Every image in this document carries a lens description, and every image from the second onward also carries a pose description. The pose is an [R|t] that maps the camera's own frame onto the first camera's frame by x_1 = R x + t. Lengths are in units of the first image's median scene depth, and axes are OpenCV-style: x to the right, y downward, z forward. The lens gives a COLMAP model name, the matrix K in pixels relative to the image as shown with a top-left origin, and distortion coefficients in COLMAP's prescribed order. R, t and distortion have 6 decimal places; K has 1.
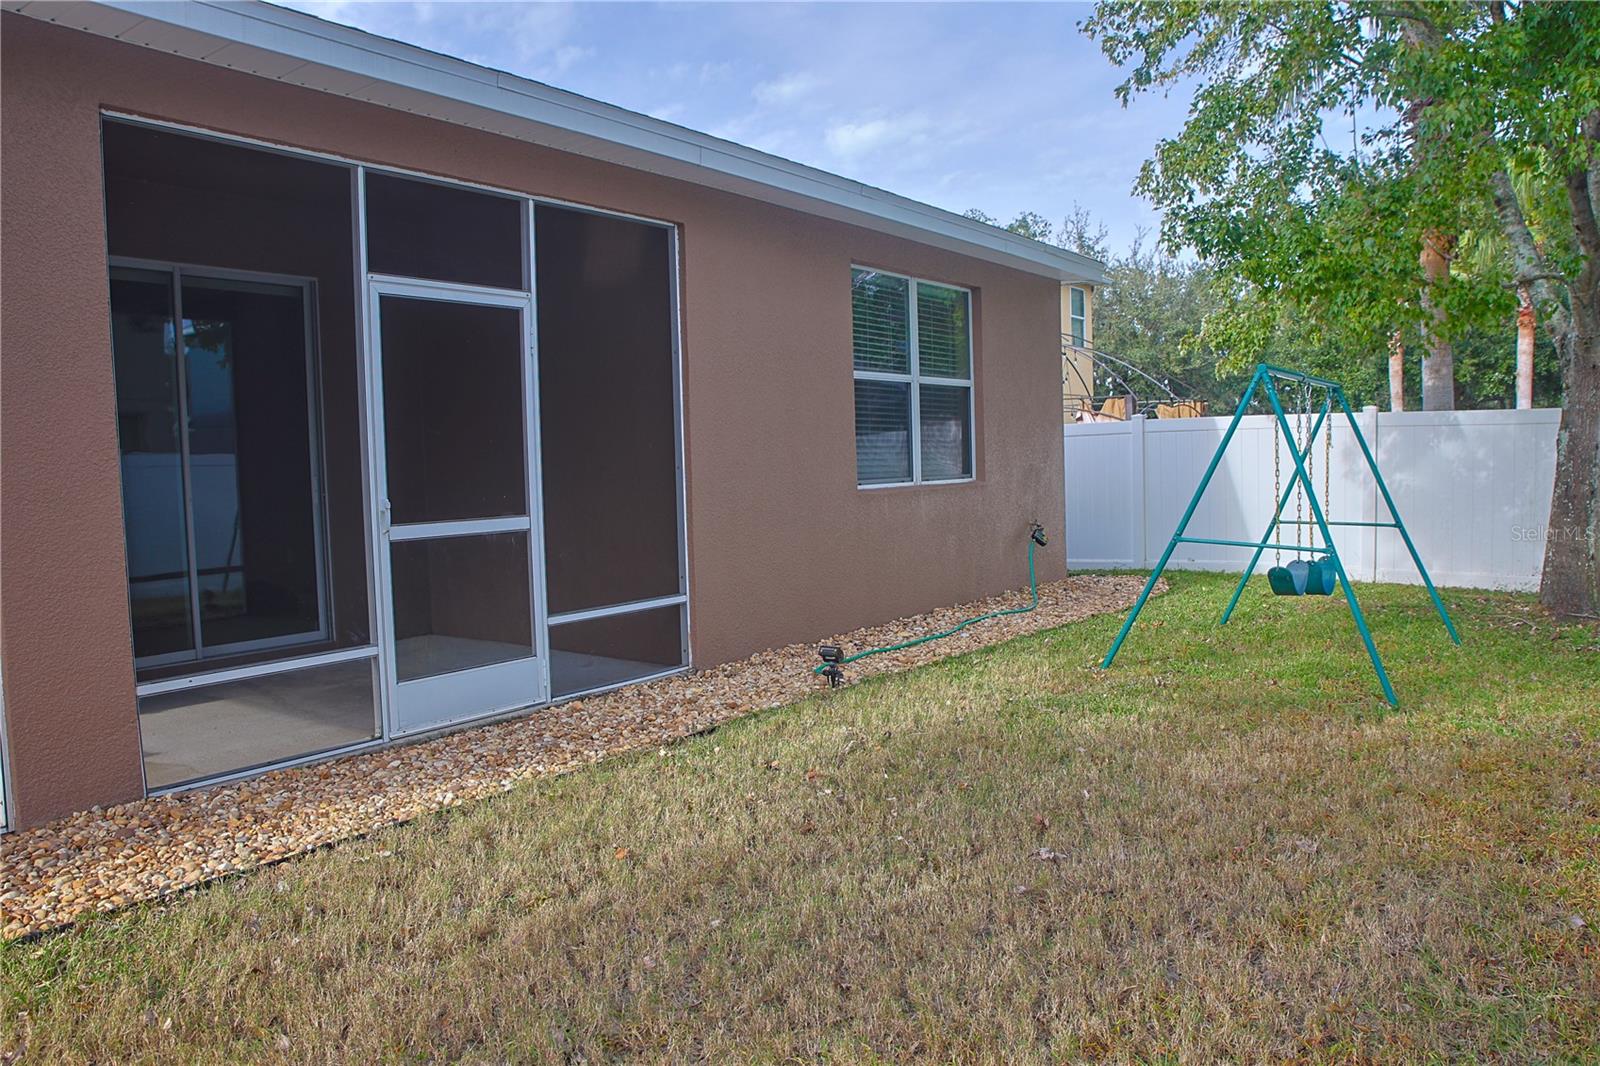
lens RADIAL K [[1171.5, 0, 800.0], [0, 1171.5, 533.0], [0, 0, 1]] dist [-0.155754, 0.100115]
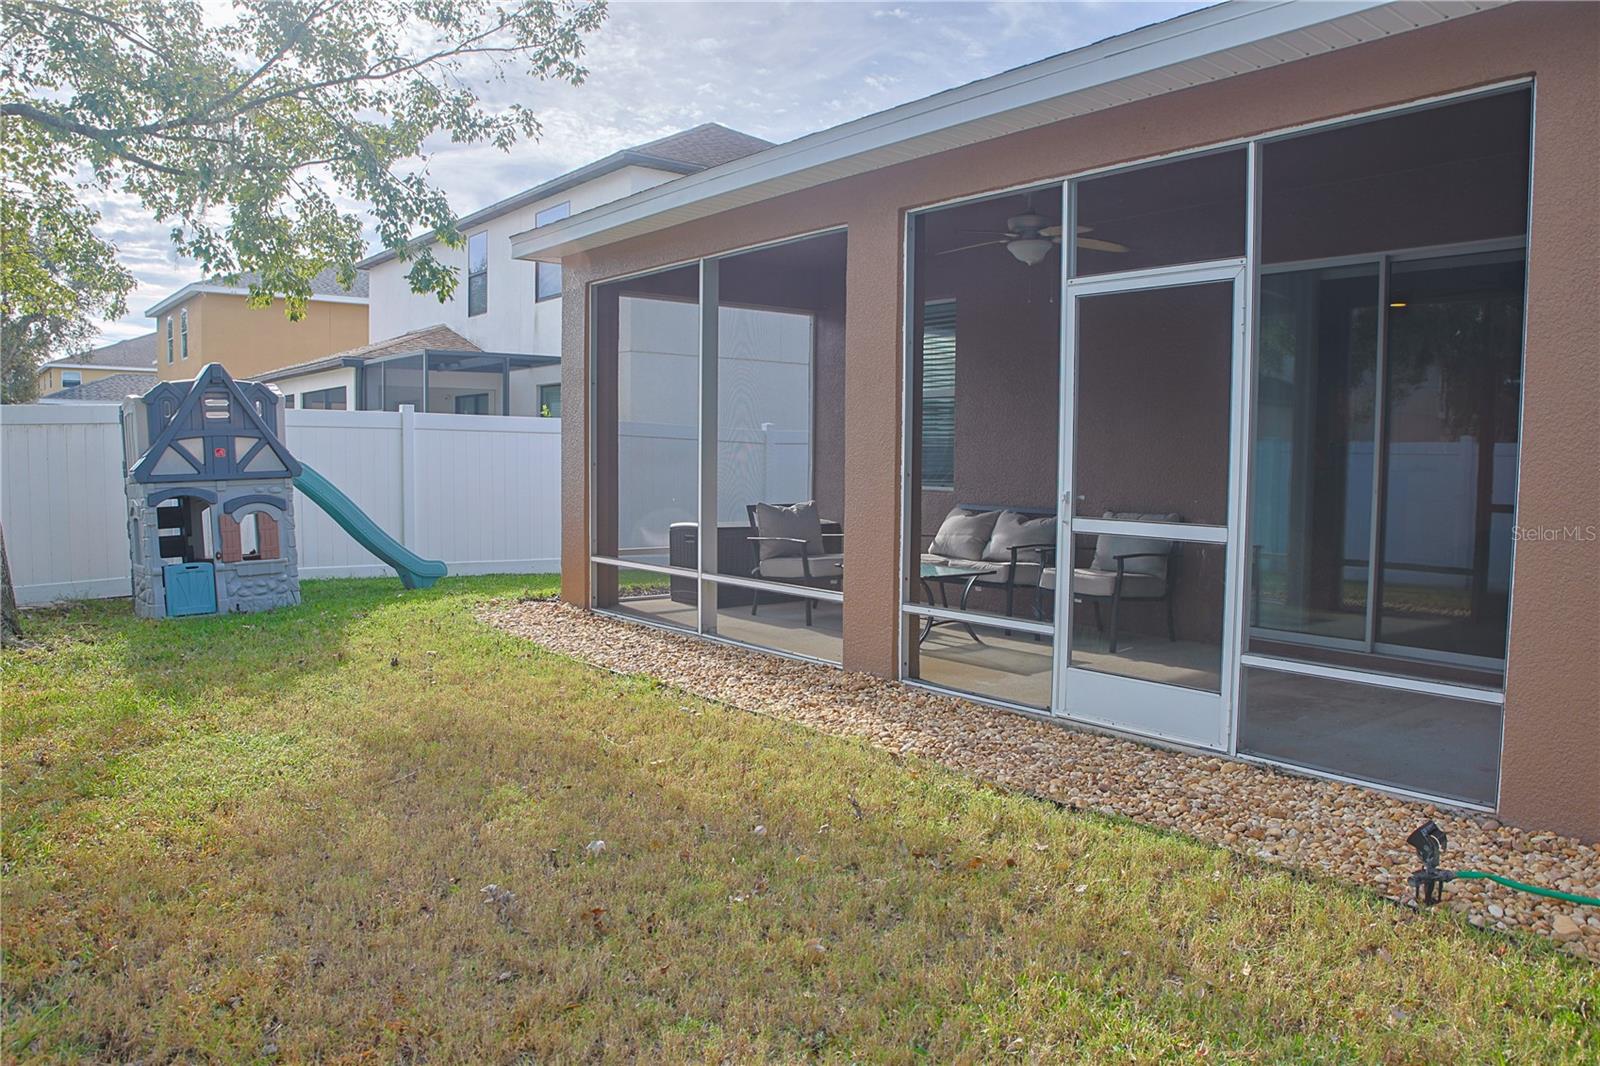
lens RADIAL K [[1171.5, 0, 800.0], [0, 1171.5, 533.0], [0, 0, 1]] dist [-0.155754, 0.100115]
pose [[-0.282950, 0.090511, -0.954855, 0.645450], [-0.060564, 0.991865, 0.111965, -0.085006], [0.957221, 0.089510, -0.275166, 0.934387]]
